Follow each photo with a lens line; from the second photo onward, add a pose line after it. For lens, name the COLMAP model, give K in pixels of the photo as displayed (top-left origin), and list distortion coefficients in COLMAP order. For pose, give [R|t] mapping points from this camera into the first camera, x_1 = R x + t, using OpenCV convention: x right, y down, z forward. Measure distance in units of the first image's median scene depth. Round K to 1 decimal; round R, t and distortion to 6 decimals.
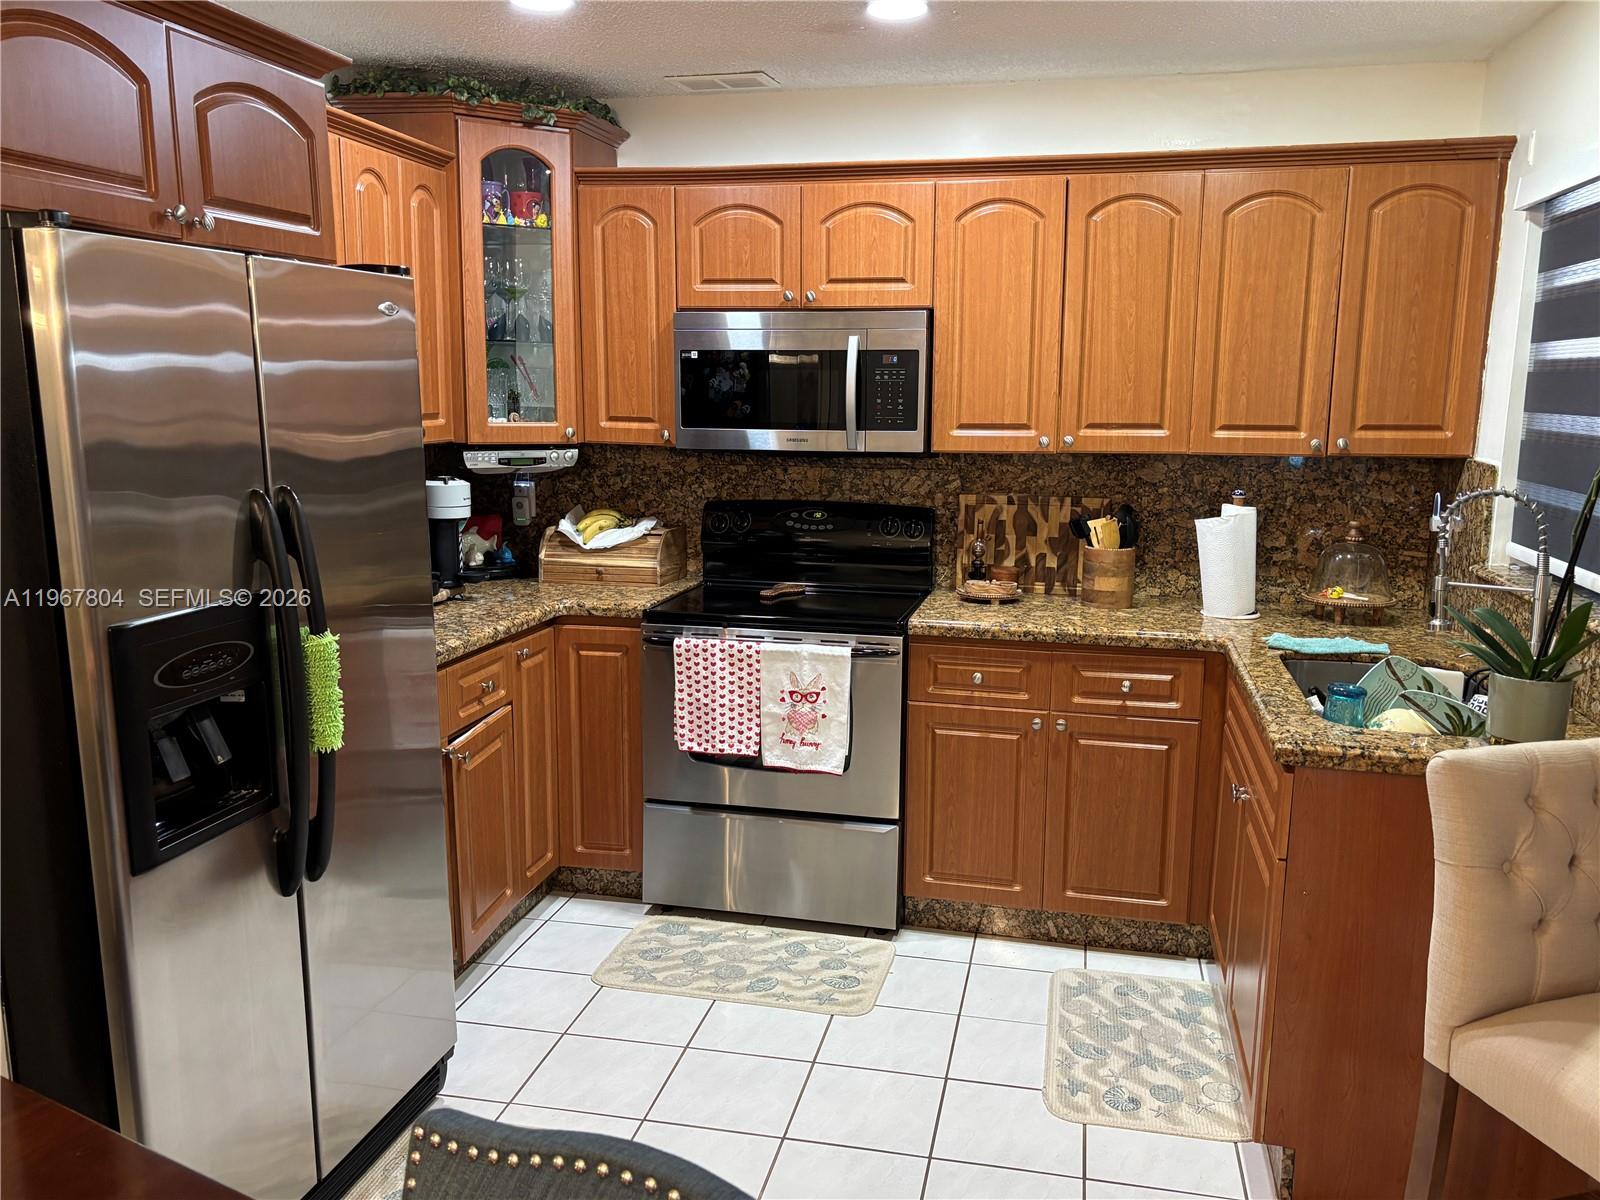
lens RADIAL K [[1283.2, 0, 817.0], [0, 1283.2, 612.9], [0, 0, 1]] dist [0.058768, -0.049844]
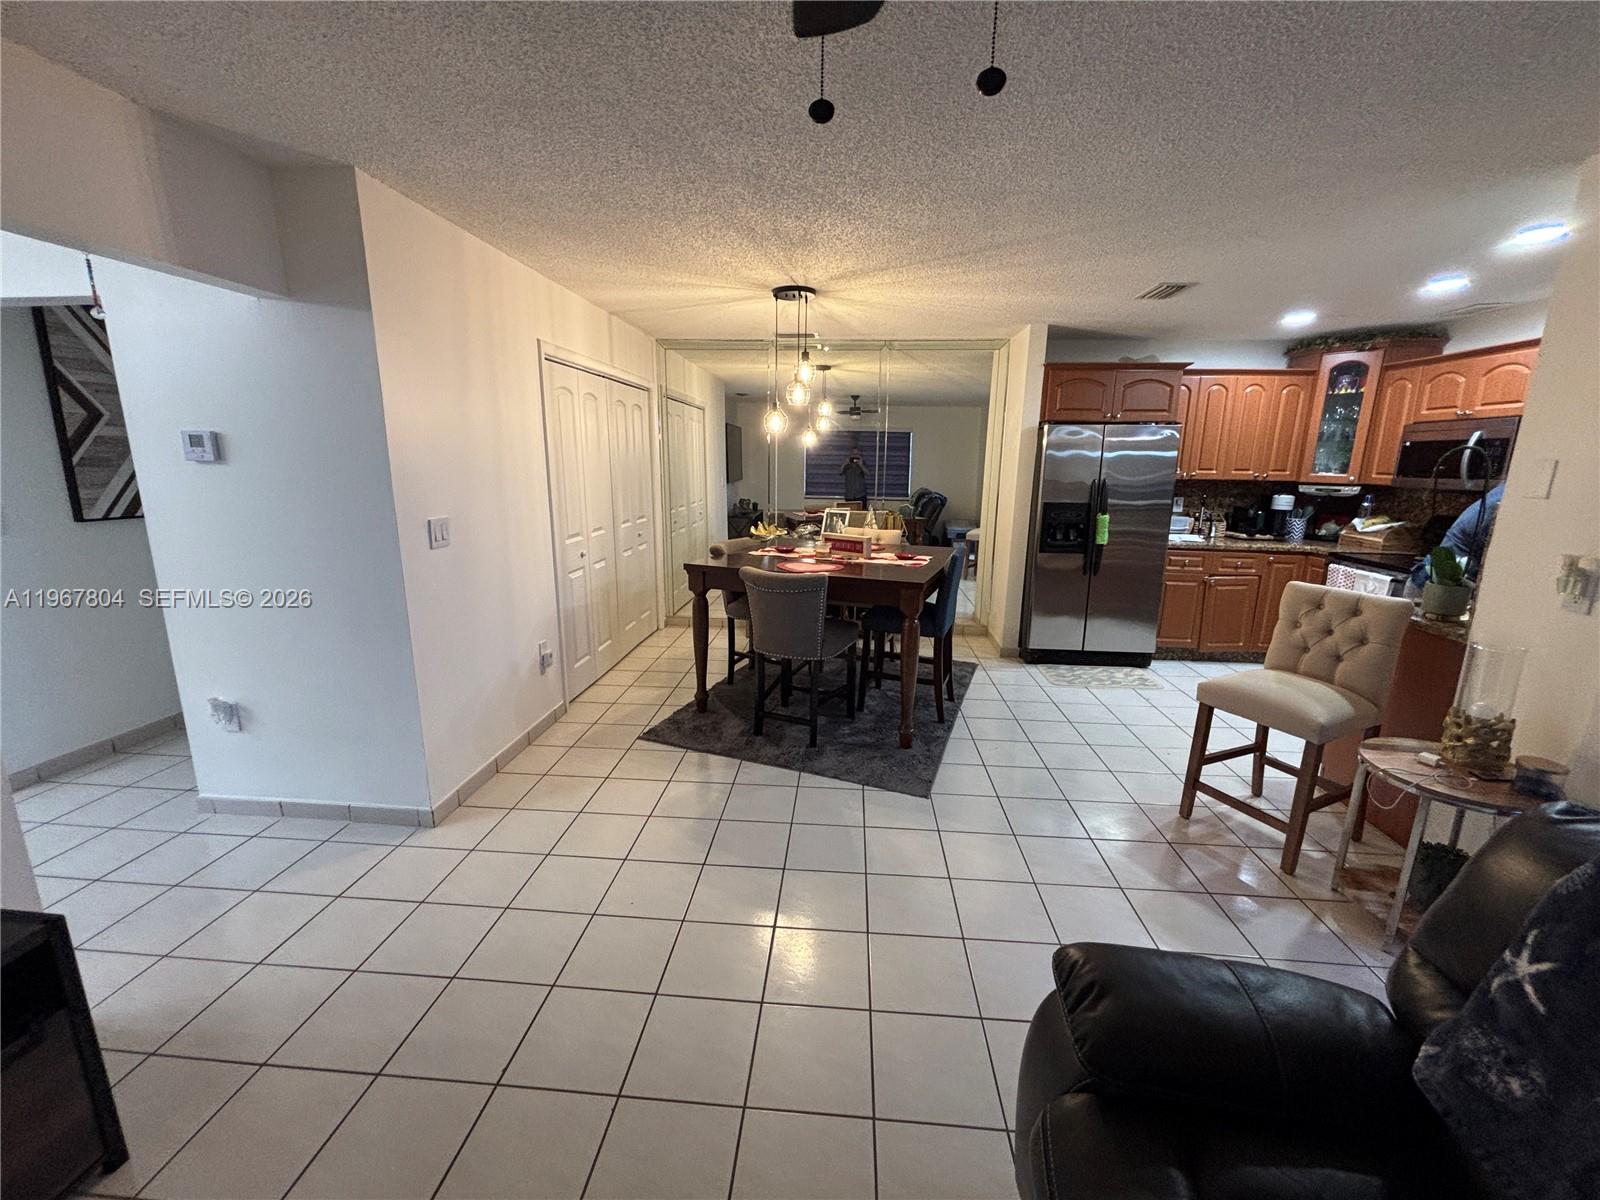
lens RADIAL K [[644.1, 0, 801.2], [0, 644.1, 602.9], [0, 0, 1]] dist [0.002231, -0.000245]
pose [[0.128155, 0.209604, -0.969352, 0.946421], [-0.184644, 0.965365, 0.184330, 0.051118], [0.974414, 0.155362, 0.162418, -0.148384]]
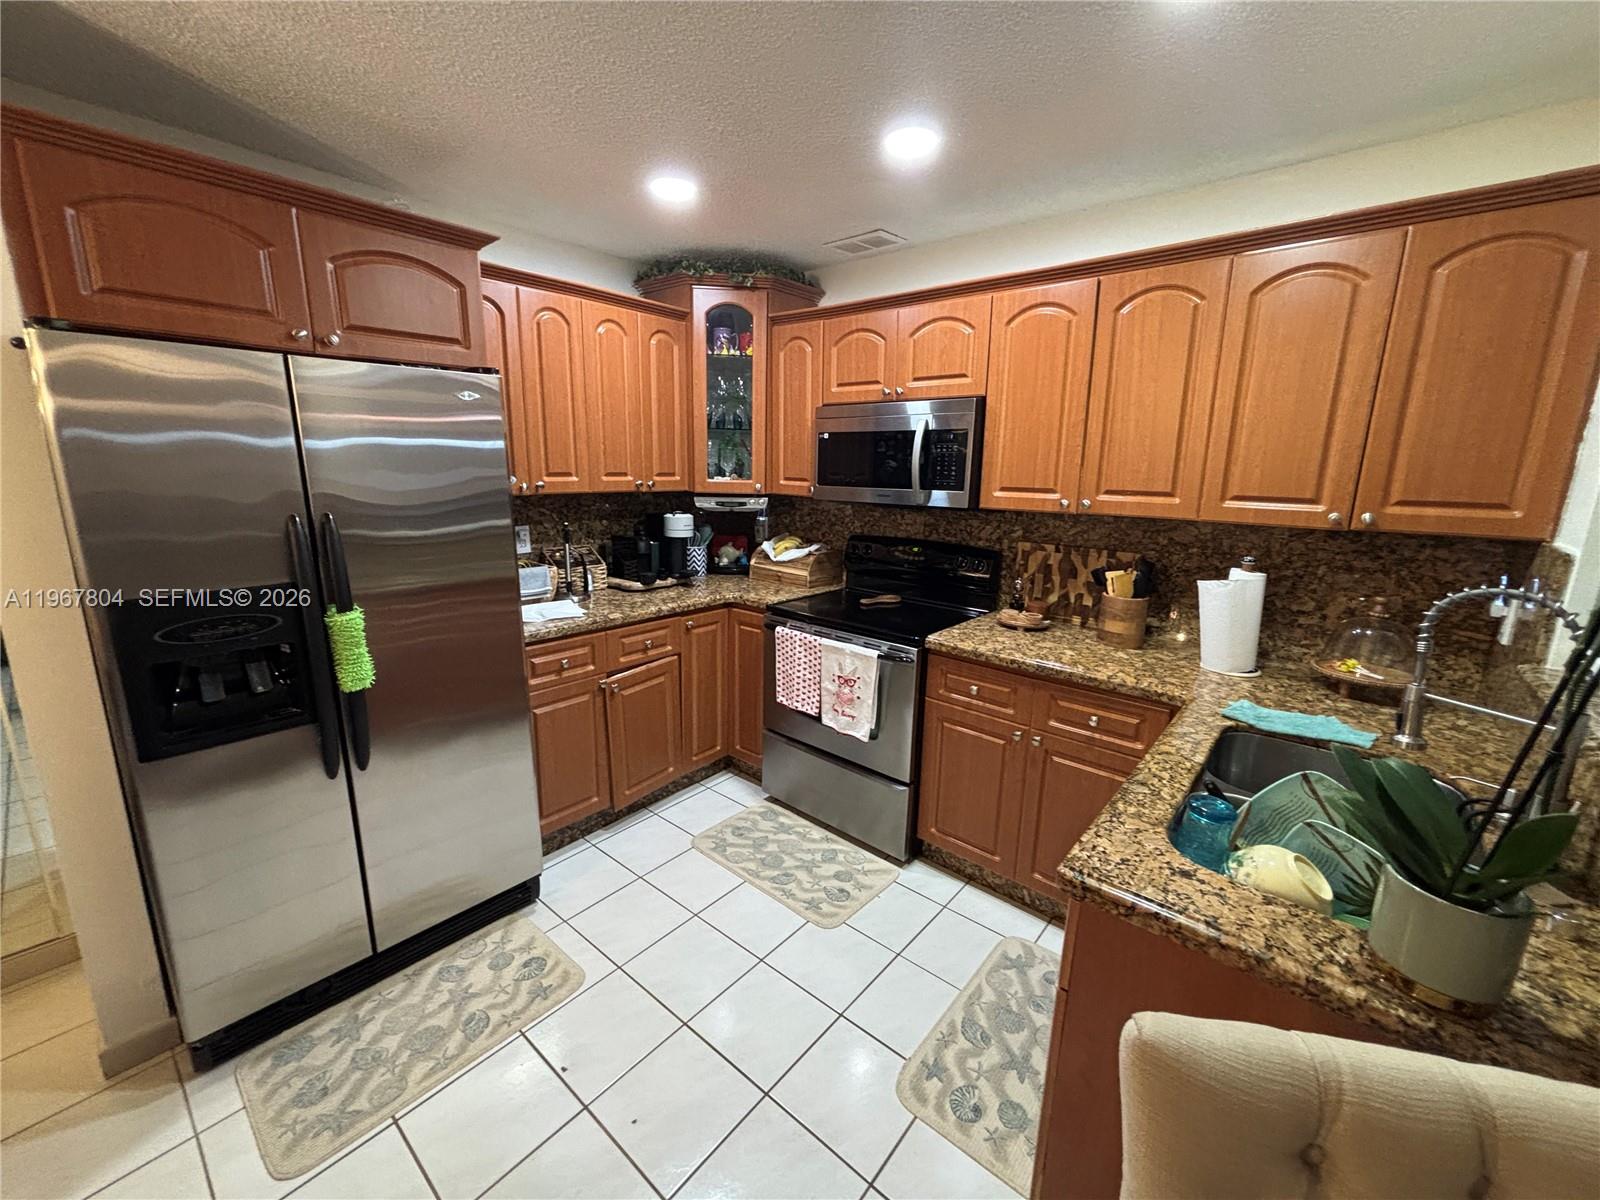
lens RADIAL K [[644.1, 0, 798.6], [0, 644.1, 599.2], [0, 0, 1]] dist [0.002231, -0.000245]
pose [[0.879043, 0.107510, -0.464461, 0.253041], [-0.094048, 0.994202, 0.052134, -0.053303], [0.467373, -0.002147, 0.884058, 0.355762]]
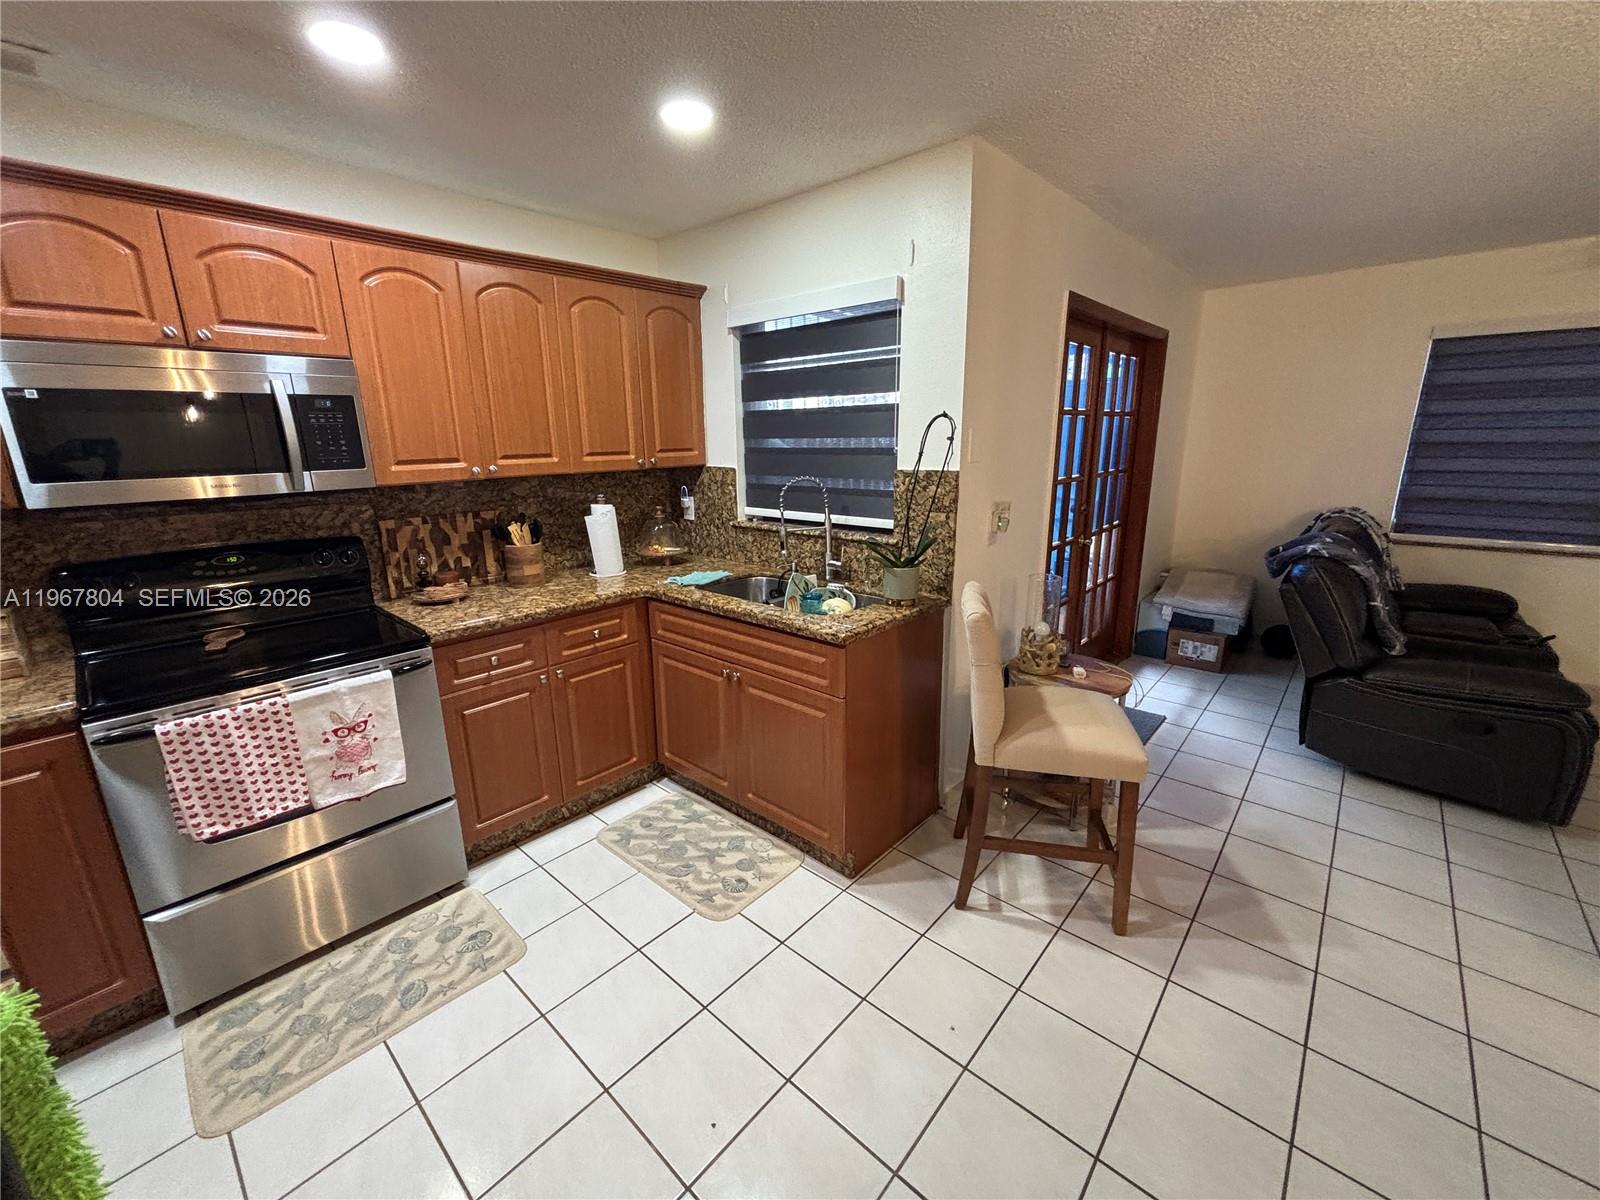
lens RADIAL K [[644.1, 0, 798.3], [0, 644.1, 599.6], [0, 0, 1]] dist [0.002231, -0.000245]
pose [[0.502144, -0.233450, 0.832678, -0.236510], [0.171041, 0.970663, 0.168990, -0.063080], [-0.847701, 0.057564, 0.527343, 0.398693]]
